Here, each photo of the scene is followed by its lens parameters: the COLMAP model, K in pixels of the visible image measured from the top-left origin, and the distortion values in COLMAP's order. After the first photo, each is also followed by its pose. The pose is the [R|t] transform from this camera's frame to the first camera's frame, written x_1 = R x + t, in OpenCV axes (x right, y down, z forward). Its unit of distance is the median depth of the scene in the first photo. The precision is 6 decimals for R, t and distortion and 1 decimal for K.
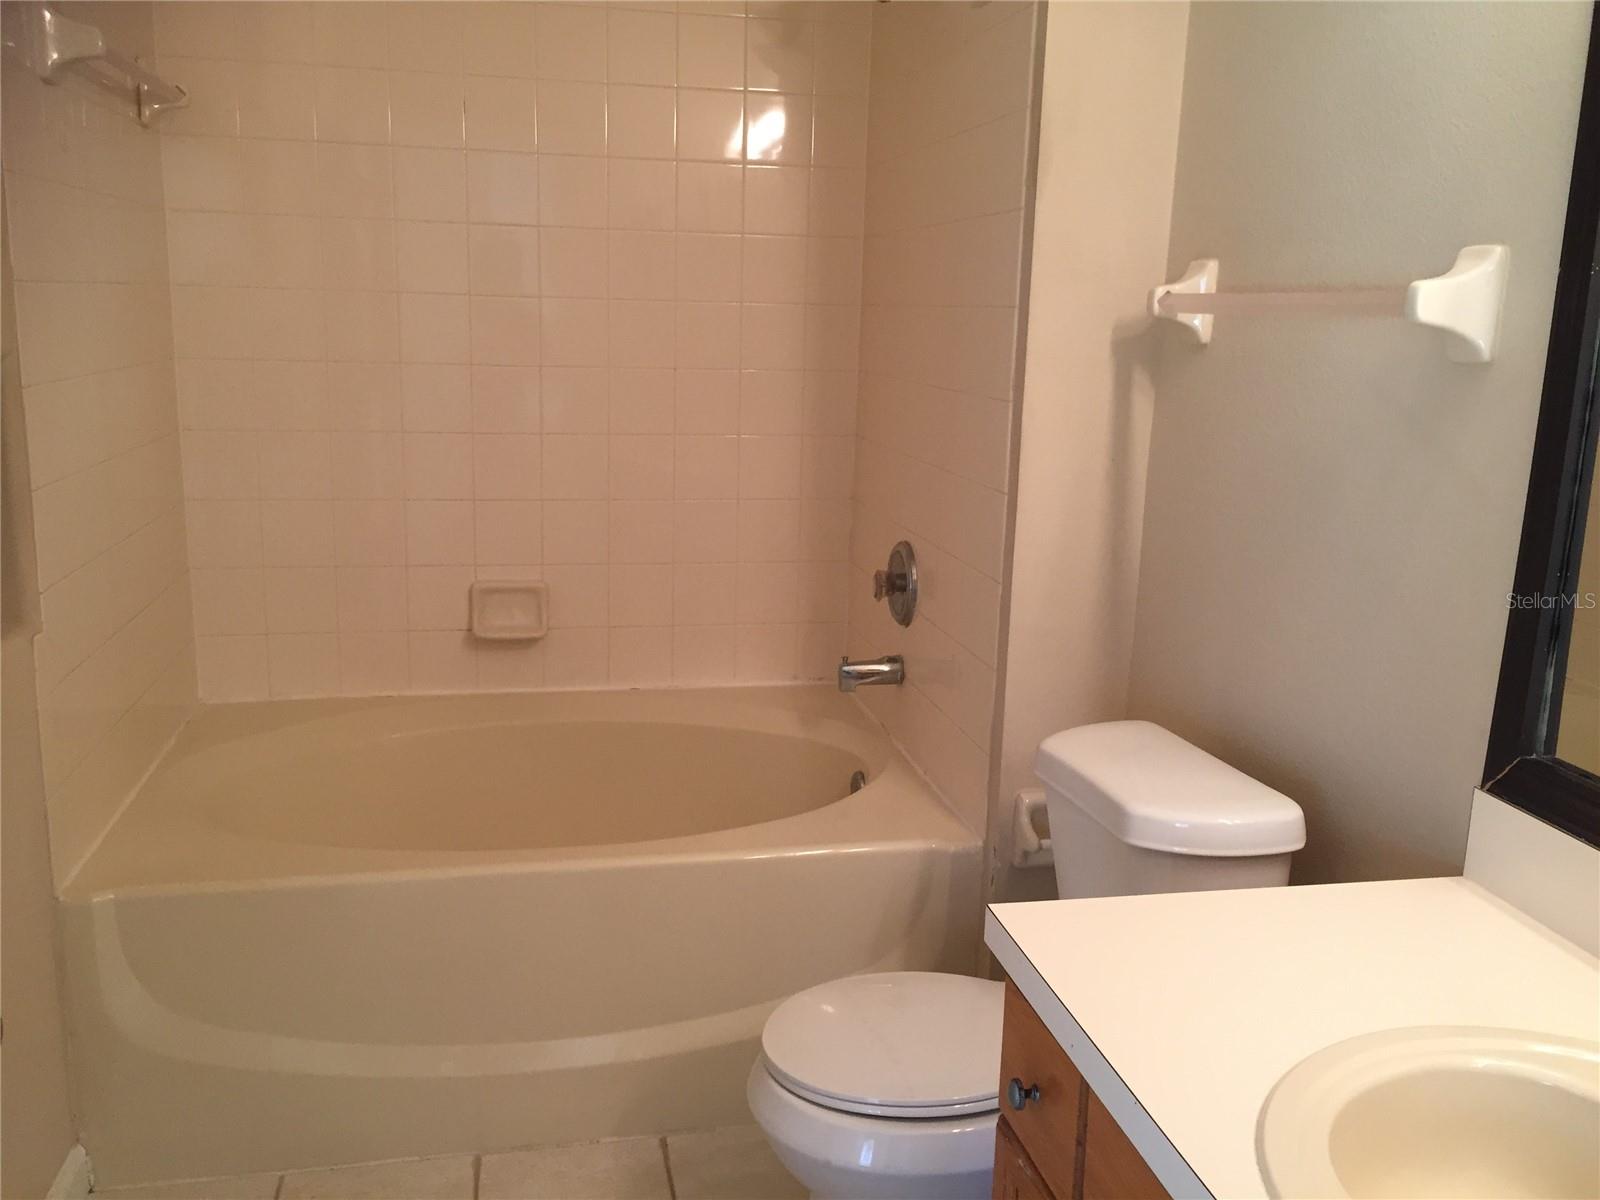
lens RADIAL K [[1328.9, 0, 800.0], [0, 1328.9, 600.0], [0, 0, 1]] dist [-0.004735, -0.003740]
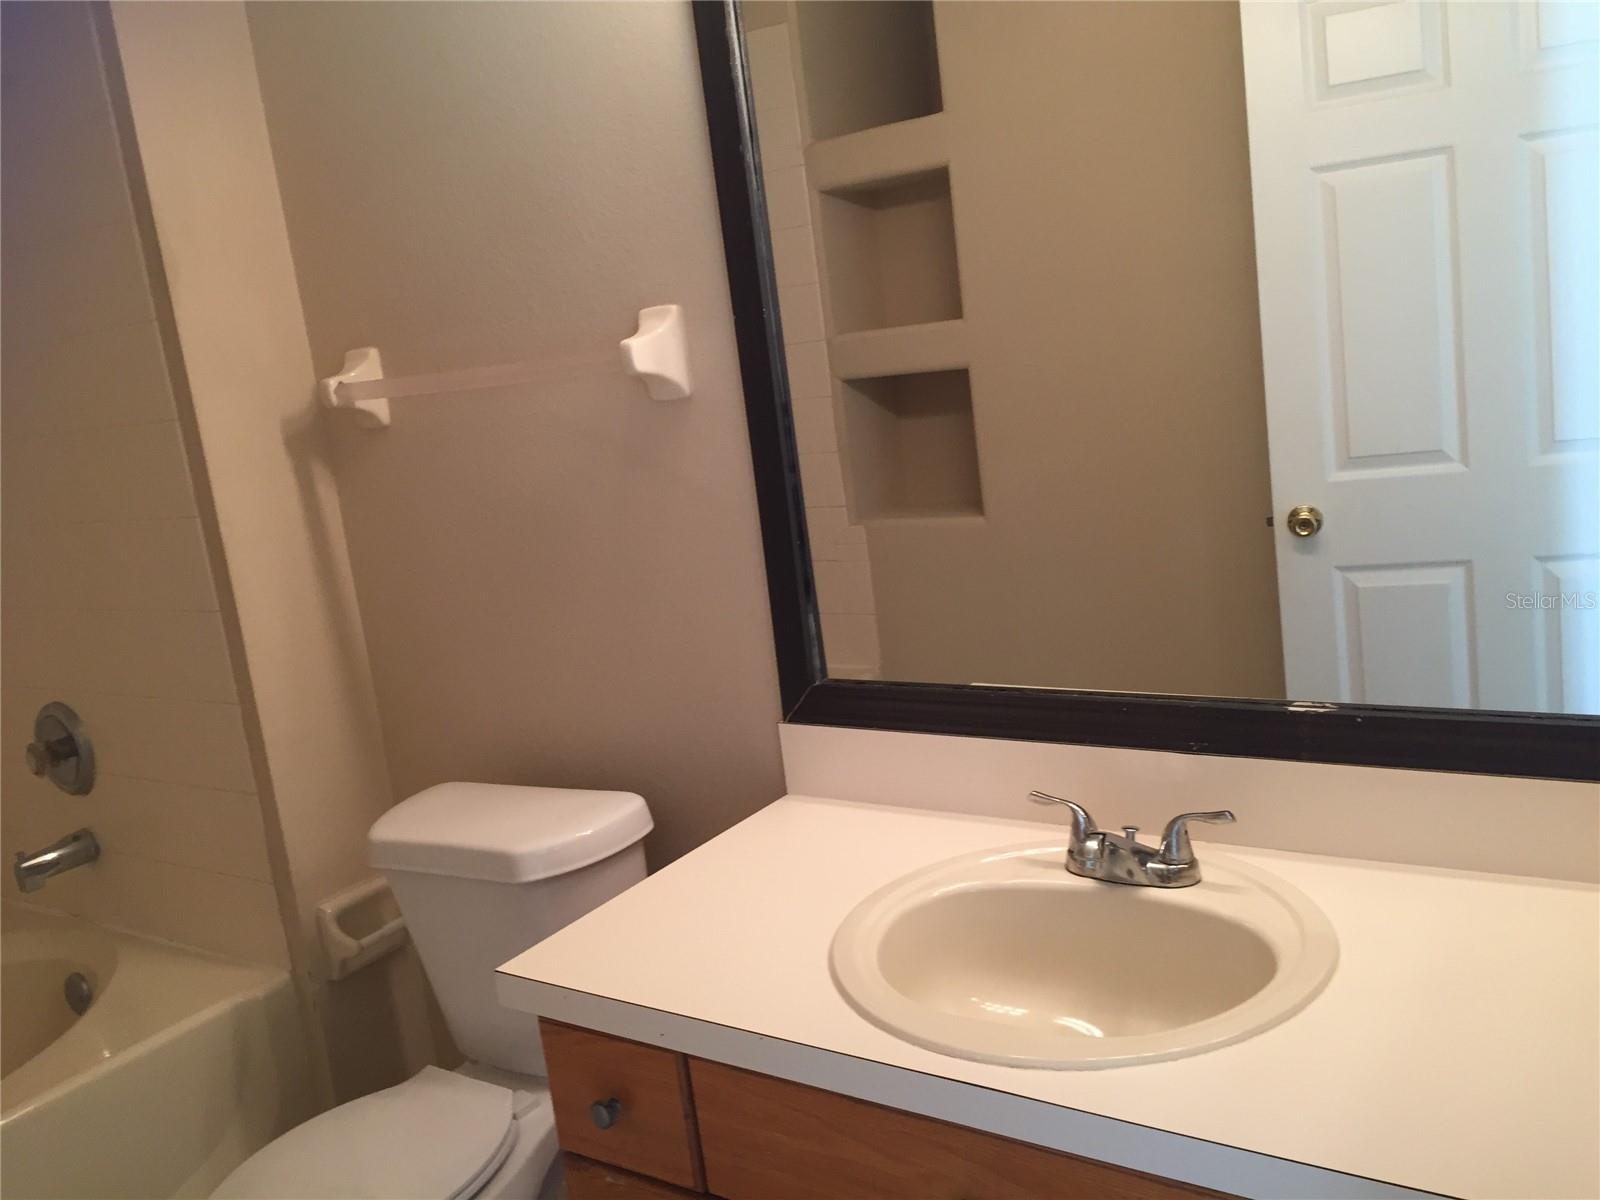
lens RADIAL K [[1328.9, 0, 800.0], [0, 1328.9, 600.0], [0, 0, 1]] dist [-0.004735, -0.003740]
pose [[0.700075, -0.240388, 0.672391, -0.209145], [0.280953, 0.958412, 0.050124, -0.020653], [-0.656476, 0.153819, 0.738497, 0.025838]]
